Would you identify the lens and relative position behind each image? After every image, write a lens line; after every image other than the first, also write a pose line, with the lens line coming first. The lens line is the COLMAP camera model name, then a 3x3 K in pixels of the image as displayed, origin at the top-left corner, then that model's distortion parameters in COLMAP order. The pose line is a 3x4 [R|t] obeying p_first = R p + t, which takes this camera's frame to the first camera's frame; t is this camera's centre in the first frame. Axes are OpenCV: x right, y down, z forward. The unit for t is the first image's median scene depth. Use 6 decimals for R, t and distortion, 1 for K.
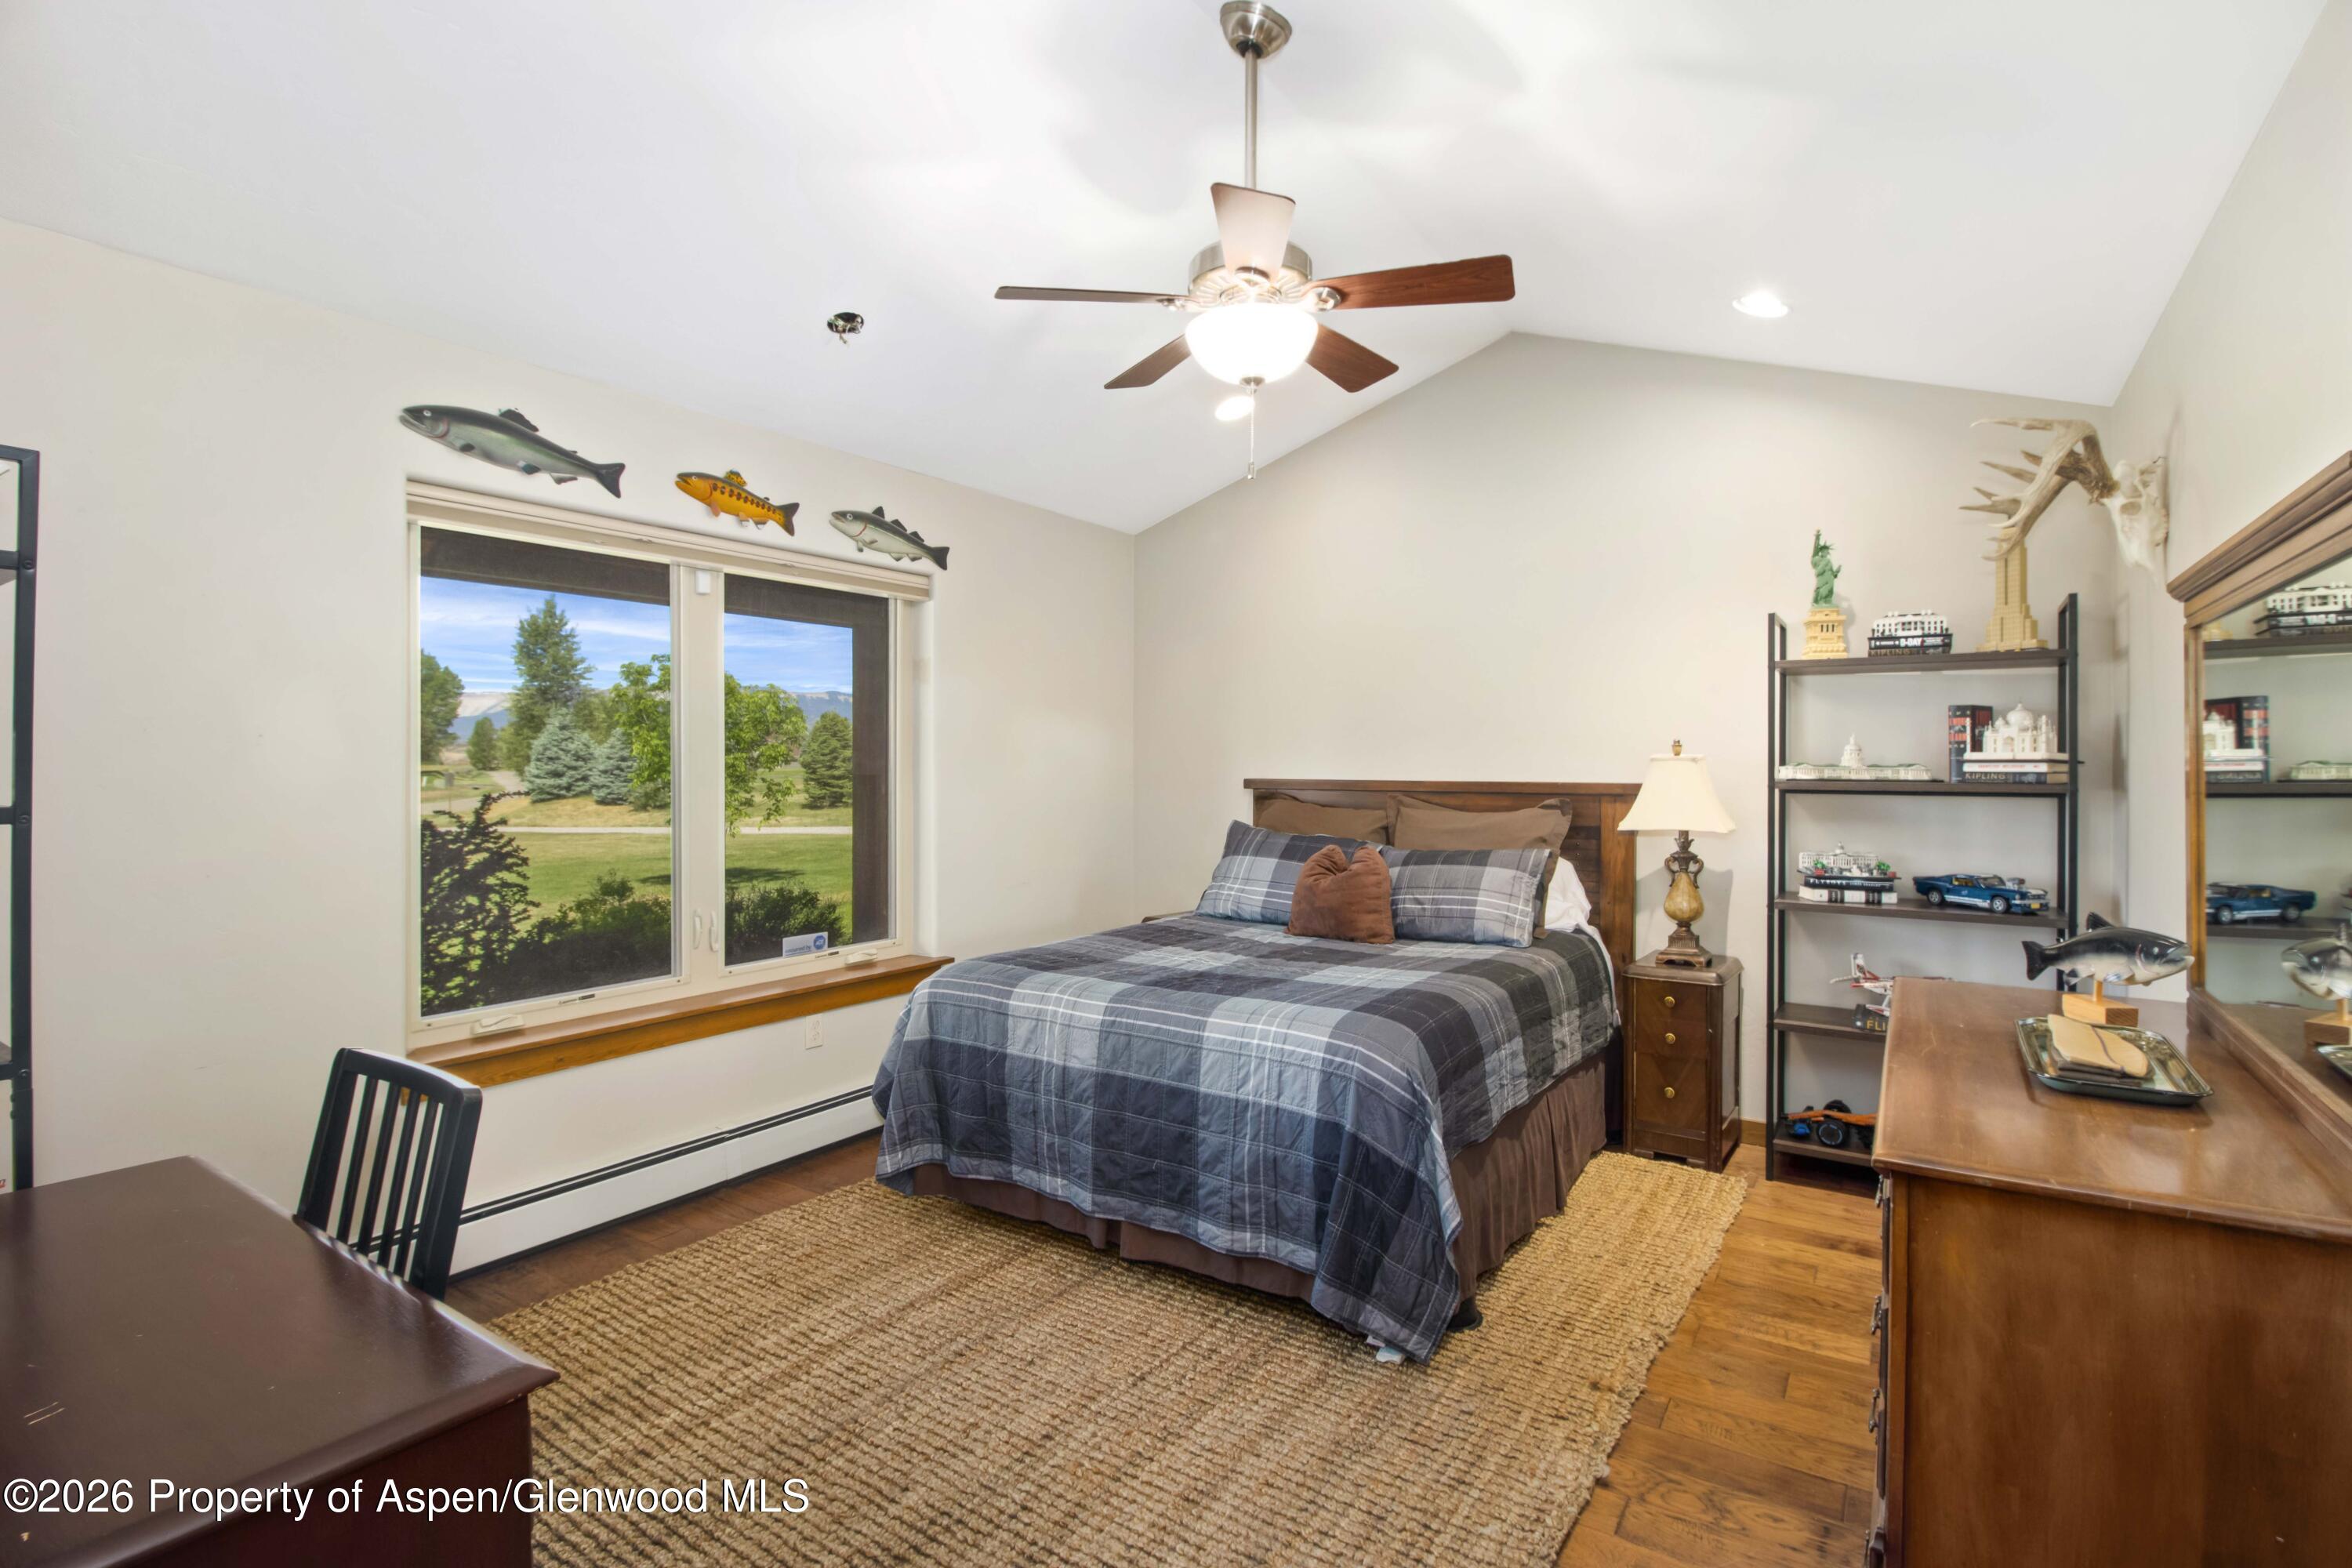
lens RADIAL K [[1114.1, 0, 1170.0], [0, 1114.1, 777.2], [0, 0, 1]] dist [-0.005390, -0.001060]
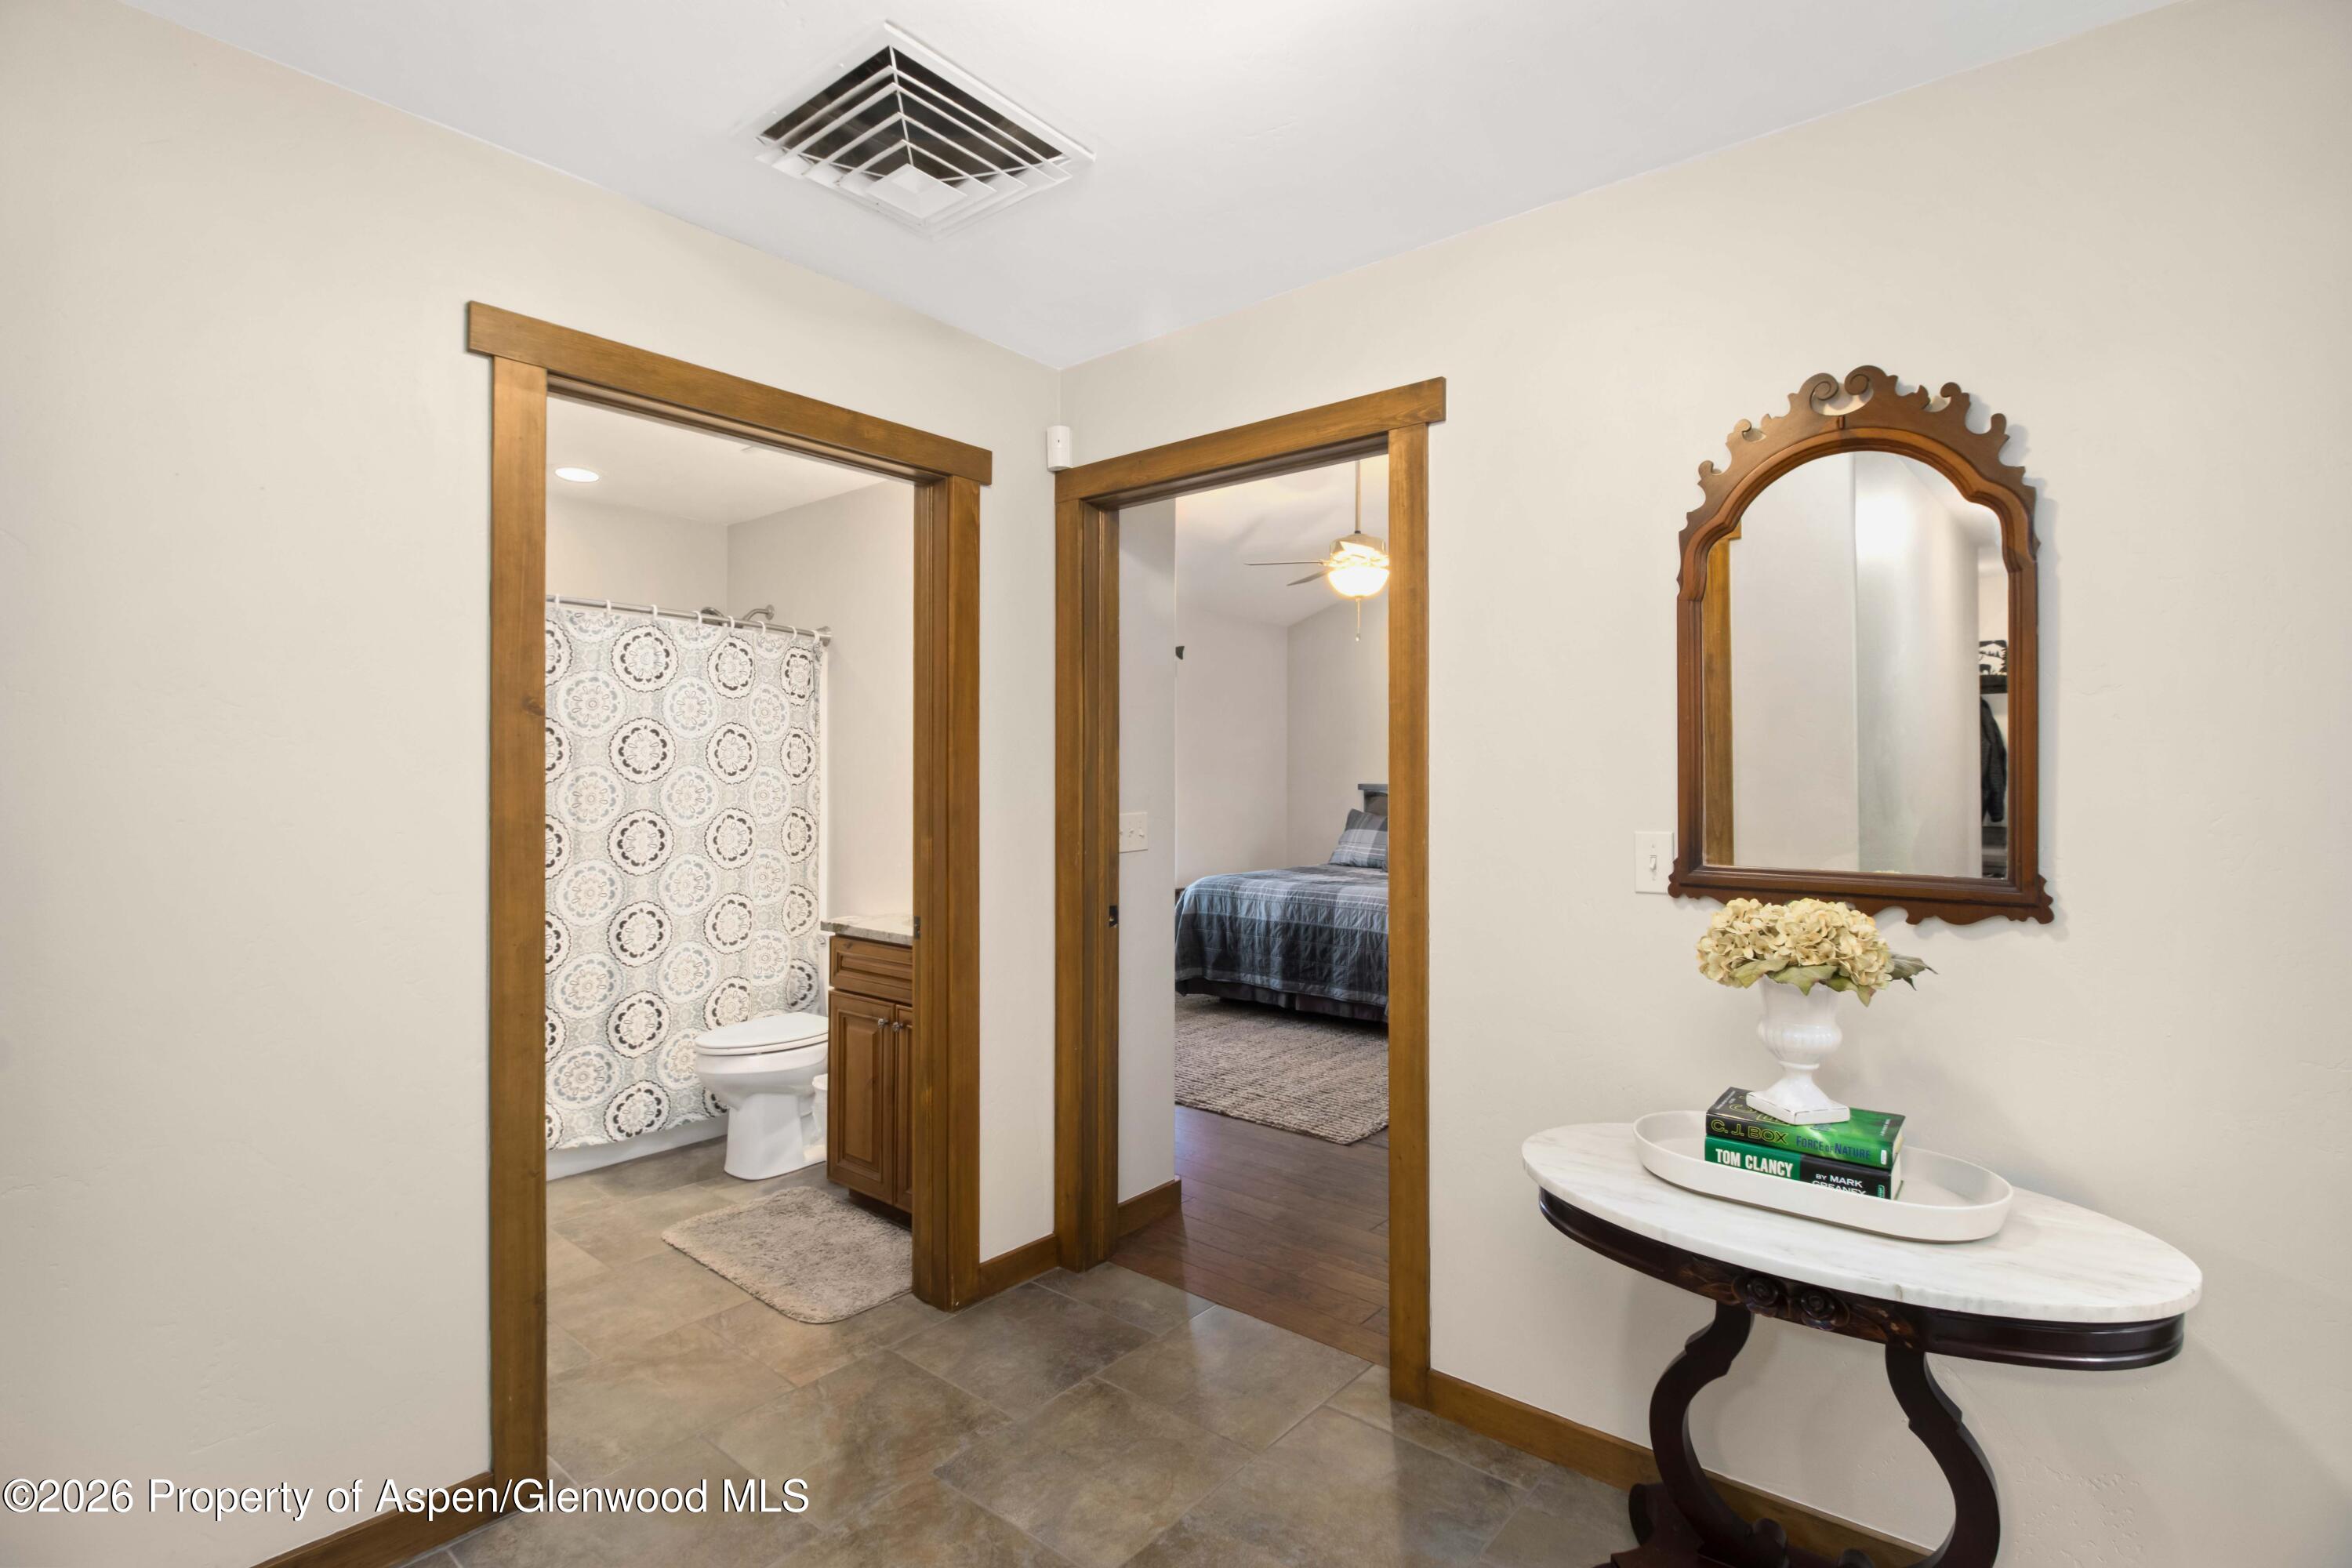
lens RADIAL K [[1114.1, 0, 1180.6], [0, 1114.1, 782.2], [0, 0, 1]] dist [-0.005390, -0.001060]
pose [[0.995185, 0.007445, -0.097730, -0.054168], [-0.007786, 0.999965, -0.003113, 0.008763], [0.097704, 0.003859, 0.995208, -1.061287]]
